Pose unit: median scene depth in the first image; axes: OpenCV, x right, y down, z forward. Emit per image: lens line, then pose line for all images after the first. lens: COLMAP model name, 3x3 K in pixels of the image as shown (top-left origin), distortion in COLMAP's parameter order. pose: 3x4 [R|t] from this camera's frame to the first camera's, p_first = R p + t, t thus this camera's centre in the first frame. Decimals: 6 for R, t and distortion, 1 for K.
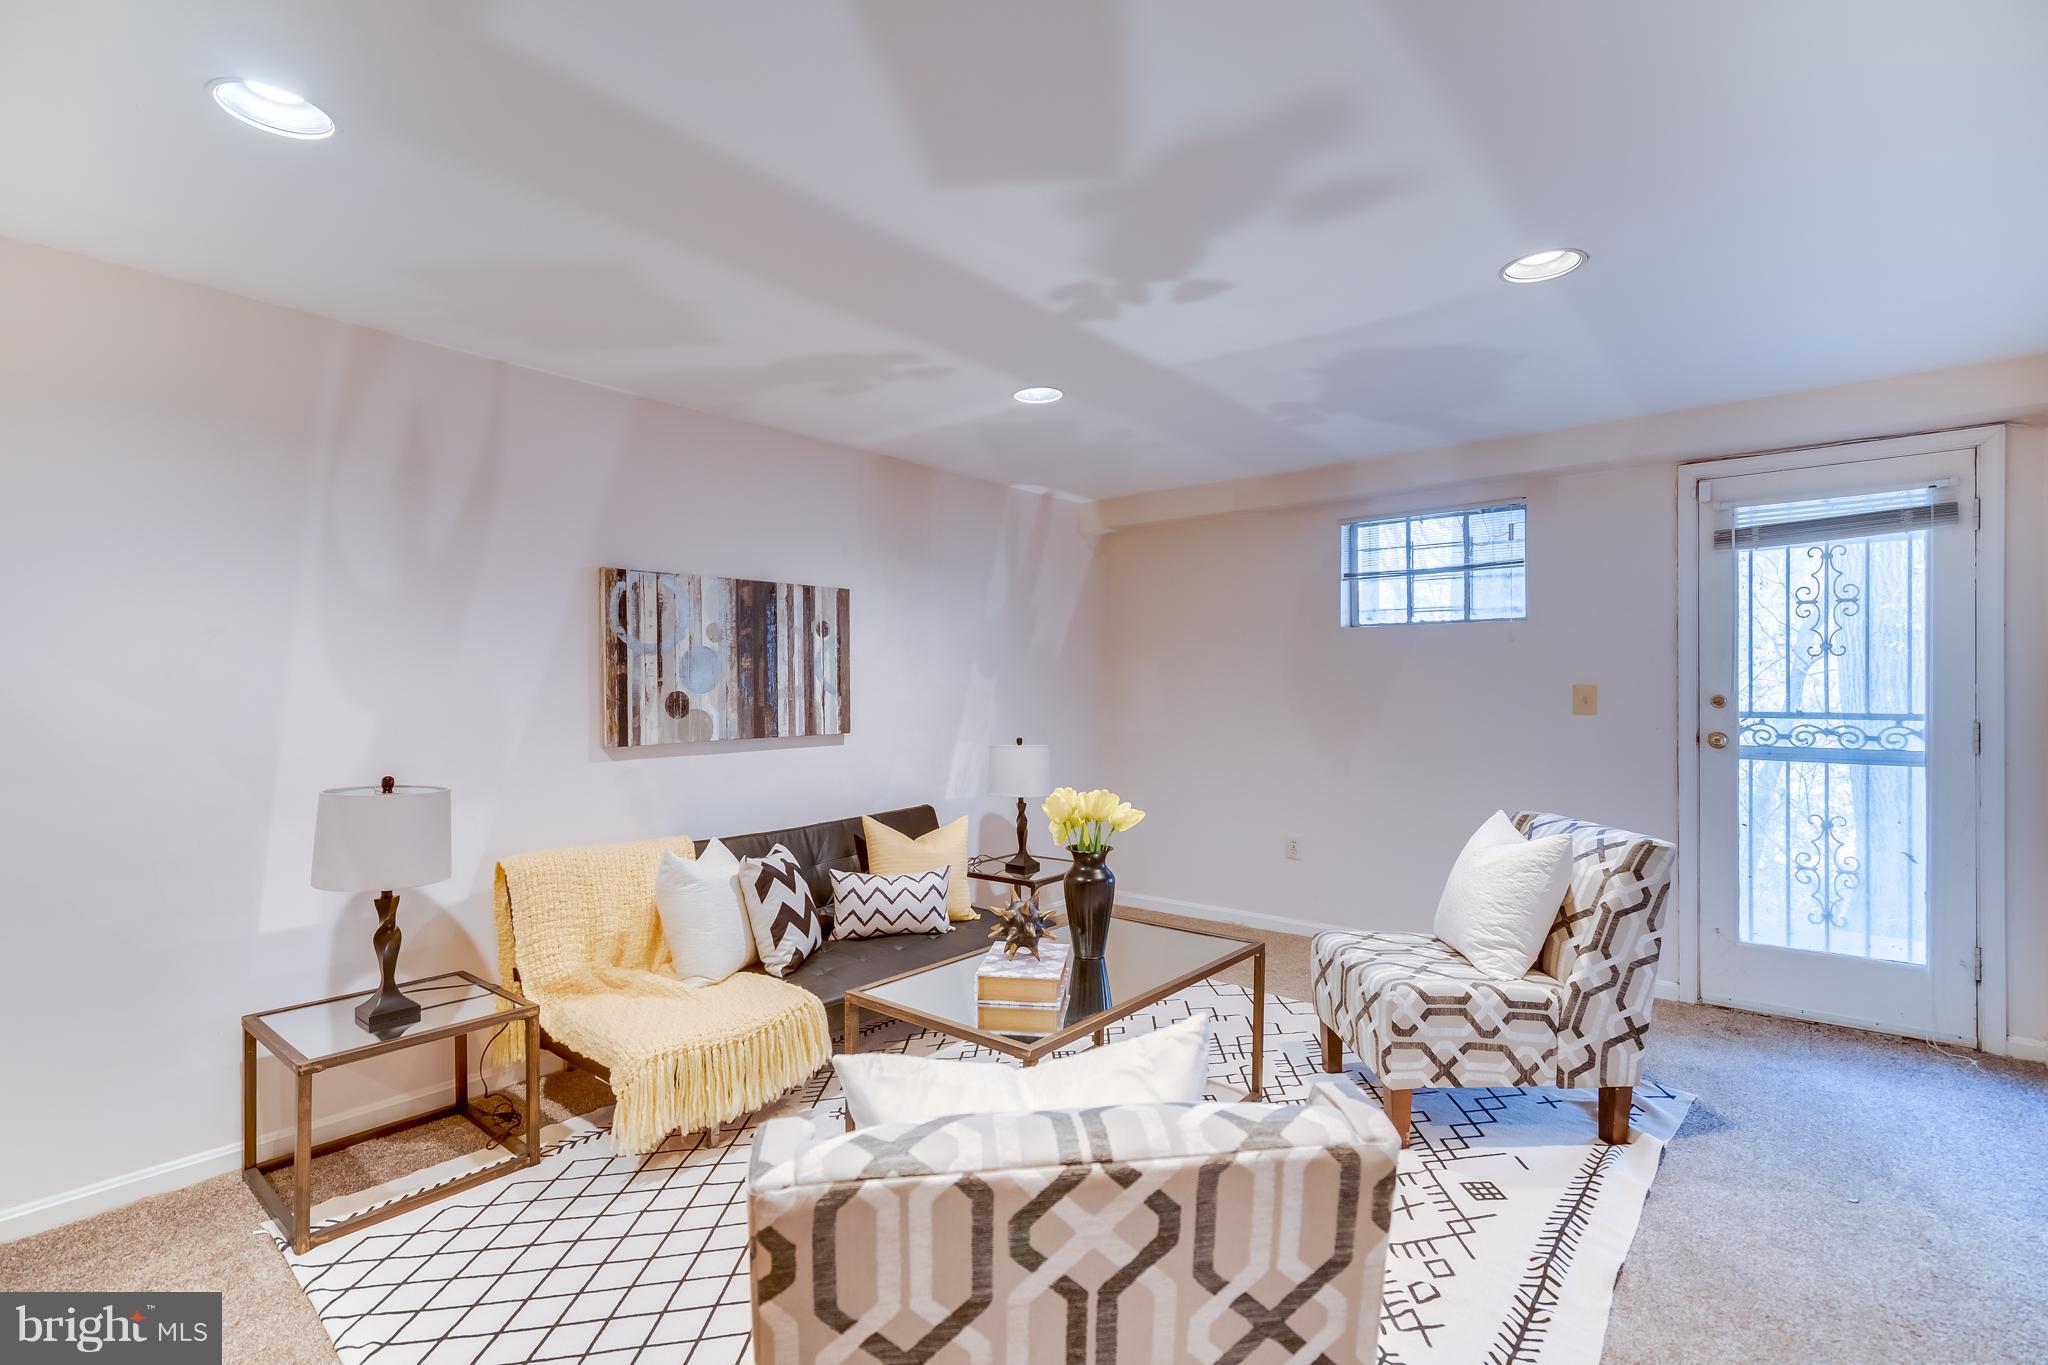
lens RADIAL K [[945.9, 0, 1022.3], [0, 945.9, 688.6], [0, 0, 1]] dist [-0.003104, 0.000050]
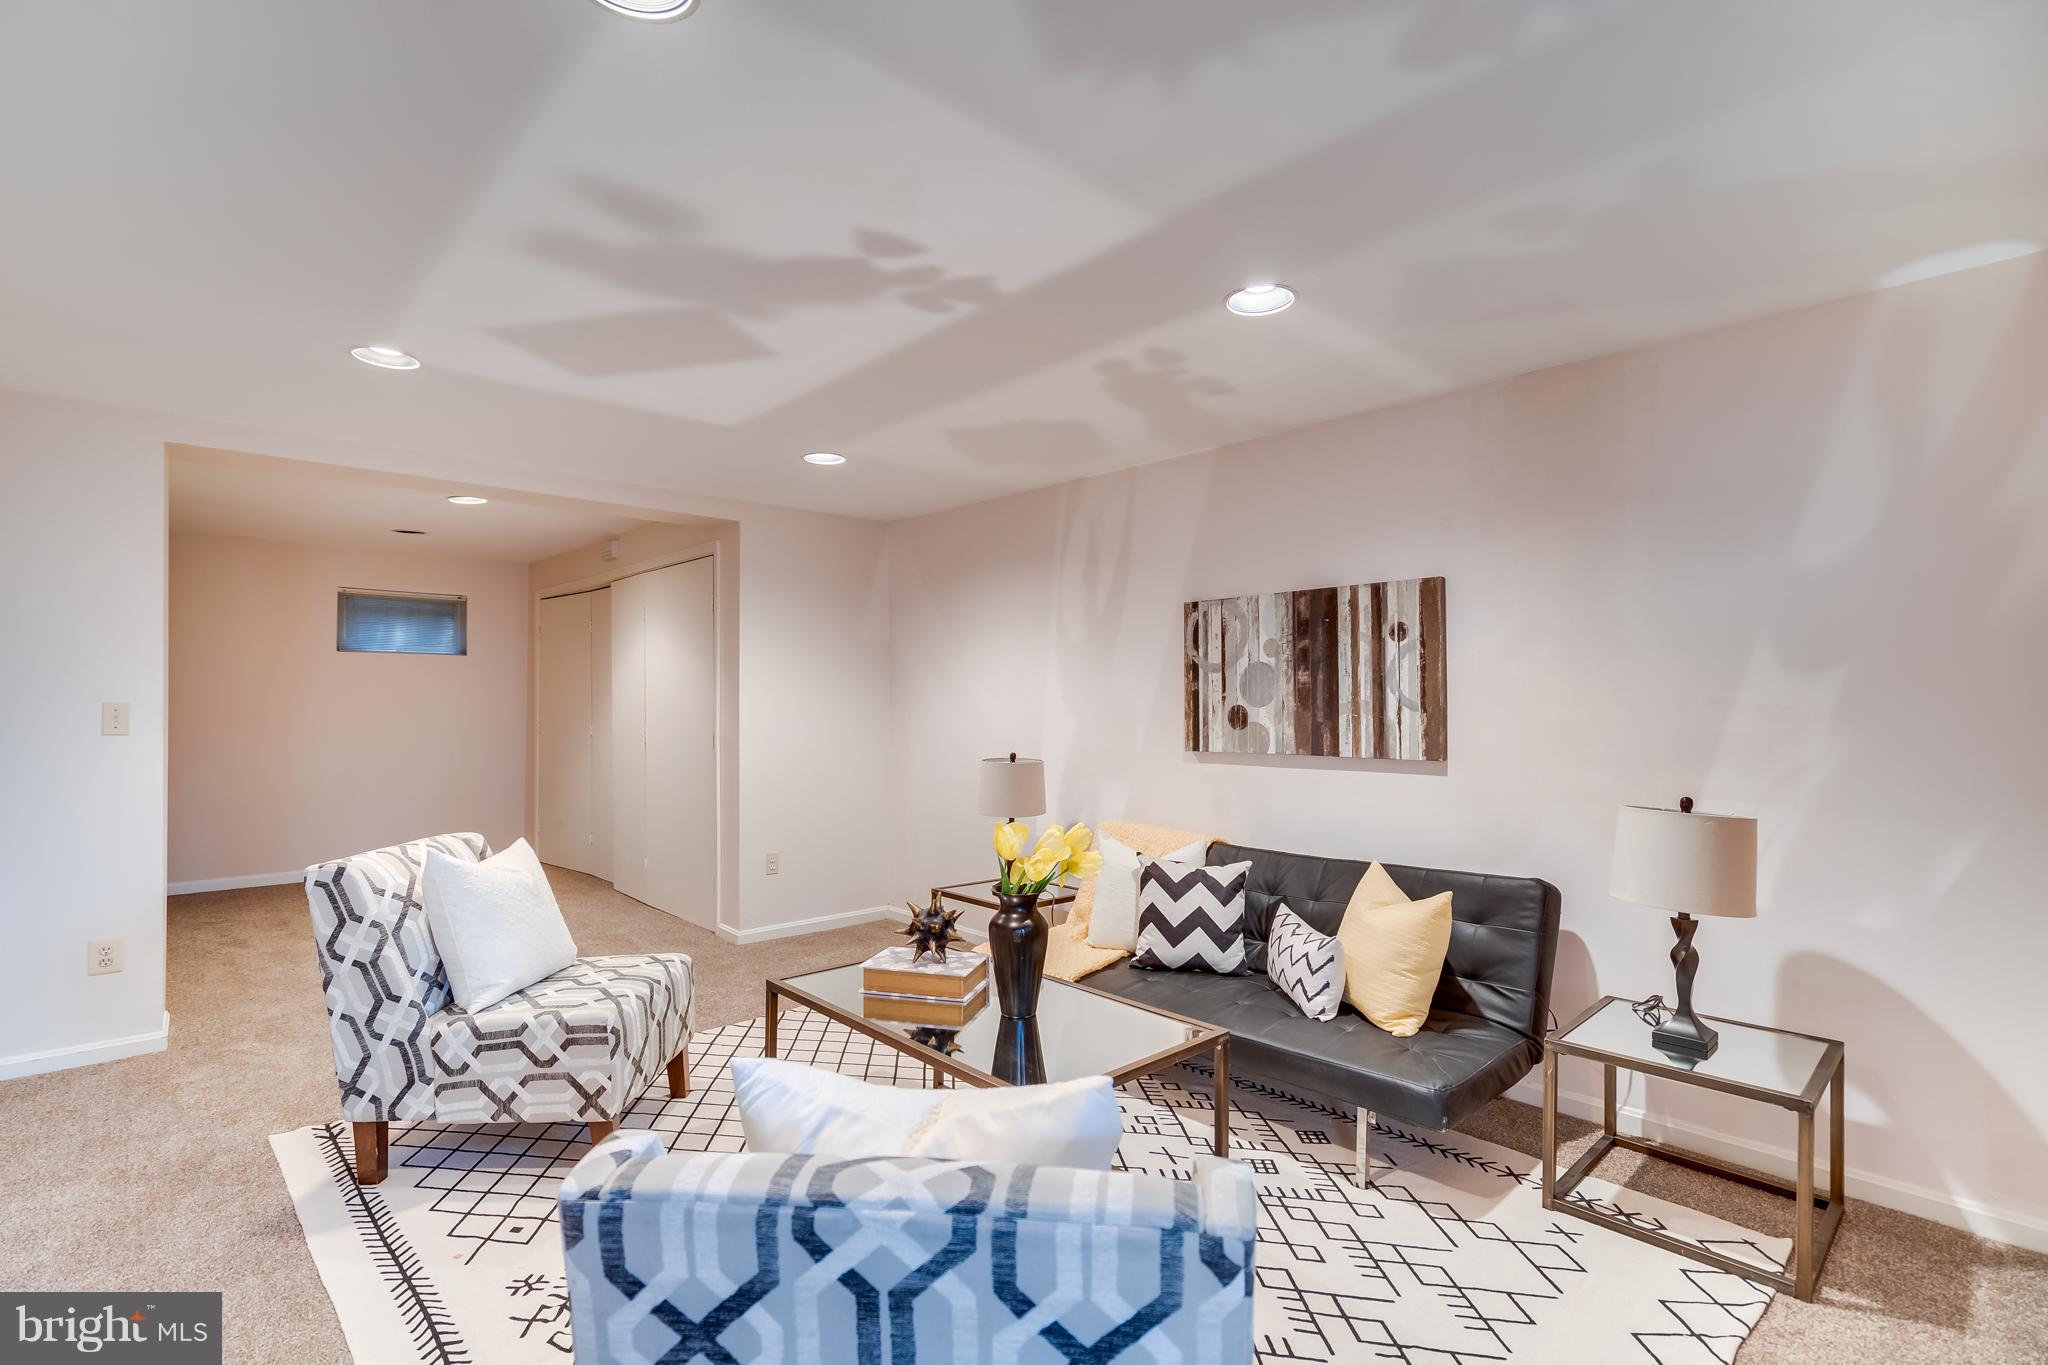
lens RADIAL K [[941.0, 0, 1016.0], [0, 941.0, 706.0], [0, 0, 1]] dist [-0.000613, 0.000744]
pose [[-0.129360, 0.006793, -0.991574, 0.743887], [-0.004256, 0.999964, 0.007406, -0.002899], [0.991589, 0.005178, -0.129326, 0.886546]]
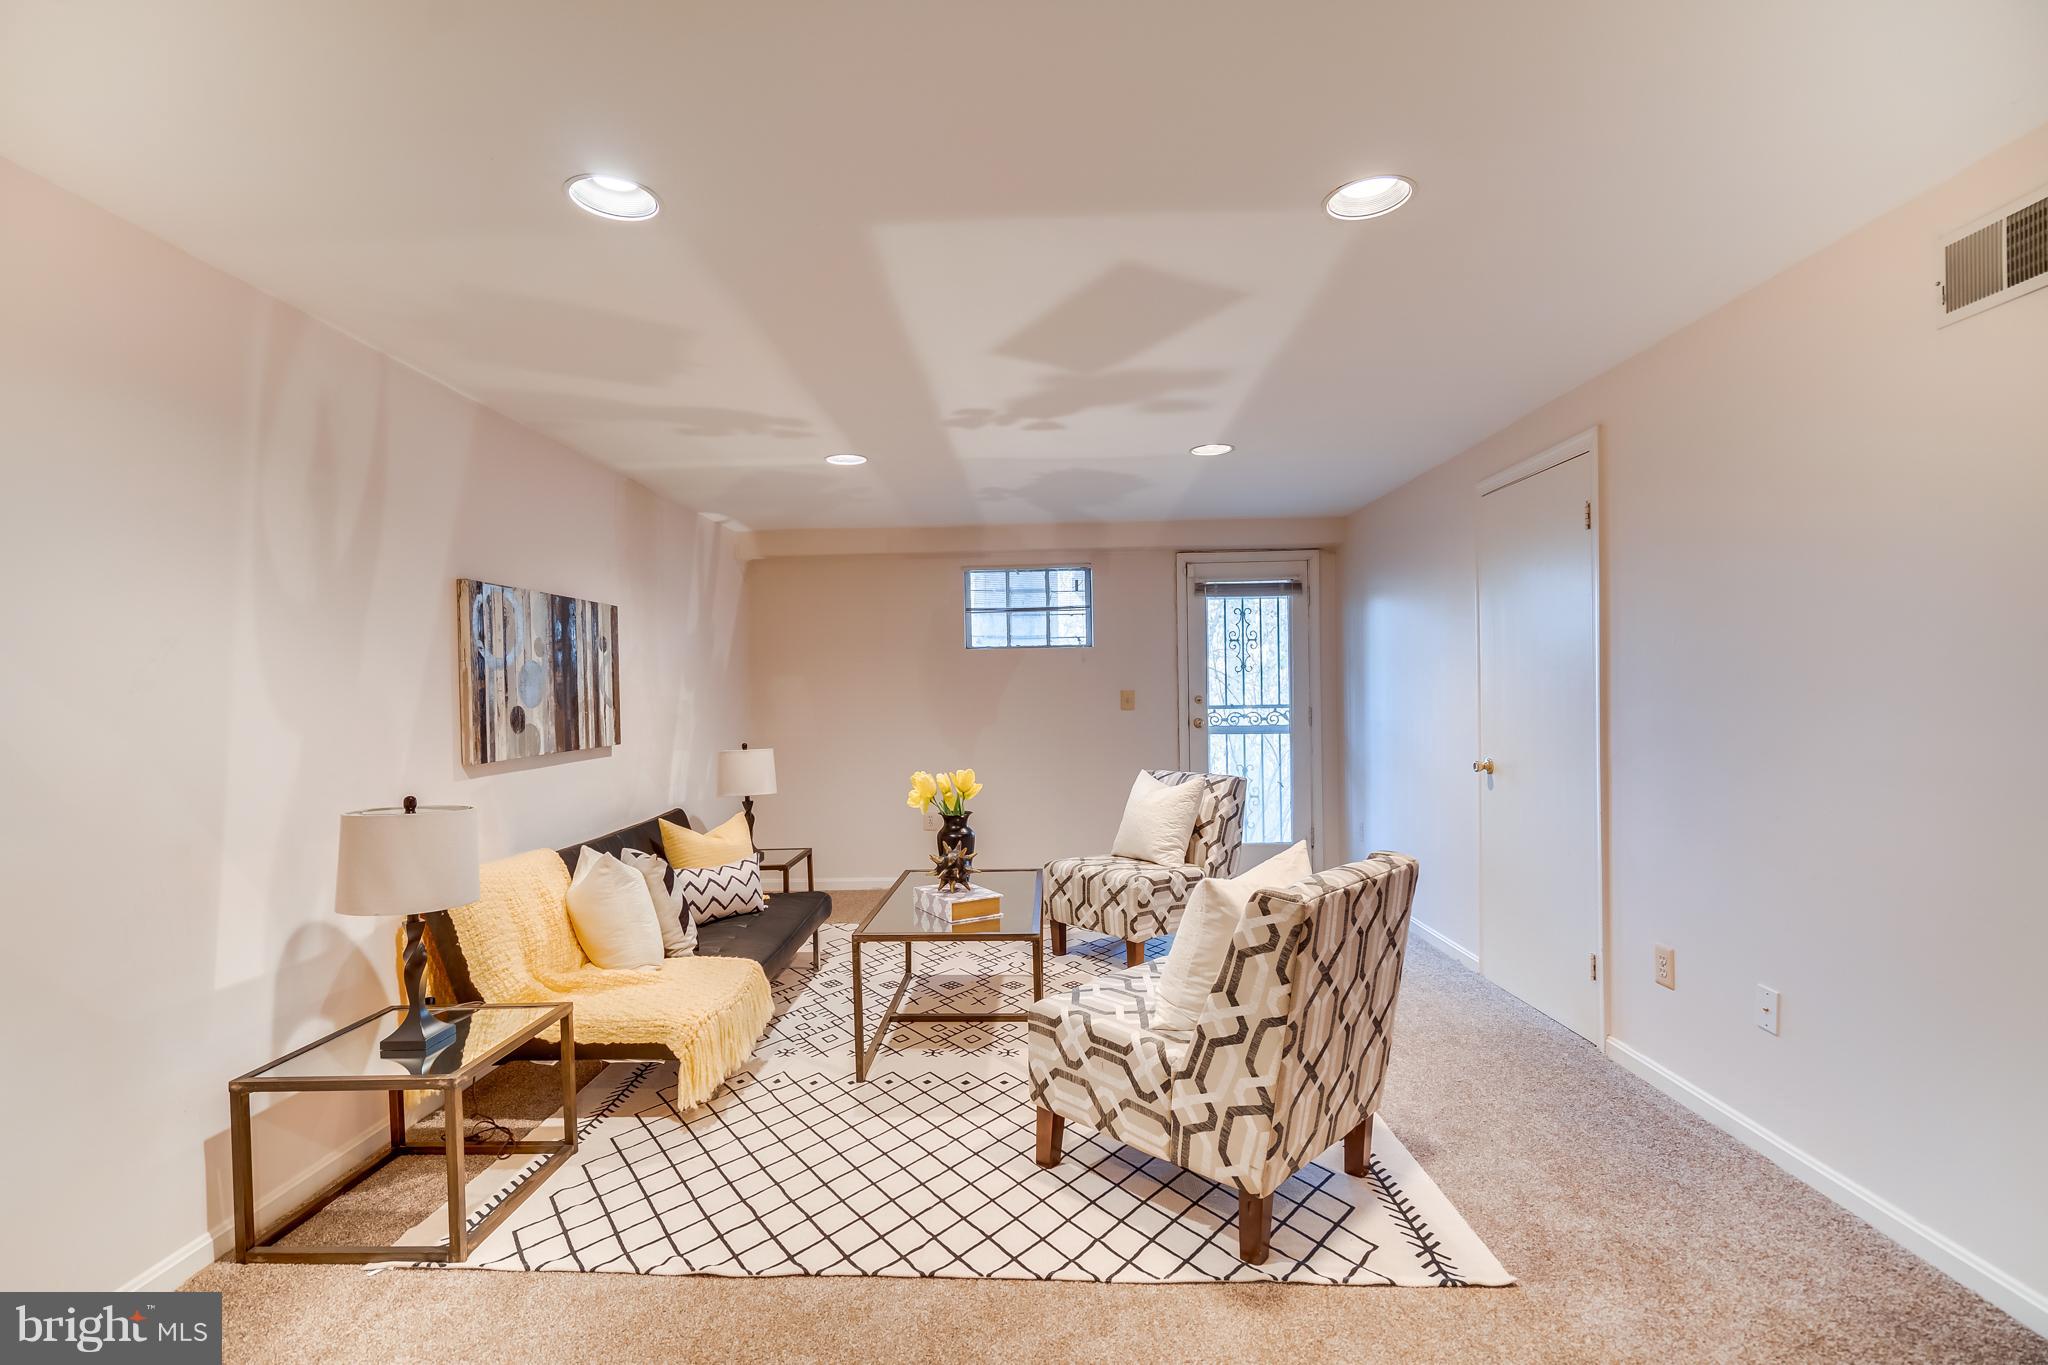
lens RADIAL K [[941.0, 0, 1016.0], [0, 941.0, 706.0], [0, 0, 1]] dist [-0.000613, 0.000744]
pose [[0.789224, -0.020954, 0.613748, -0.558030], [0.017275, 0.999780, 0.011919, 0.000051], [-0.613863, 0.001196, 0.789412, -0.100750]]
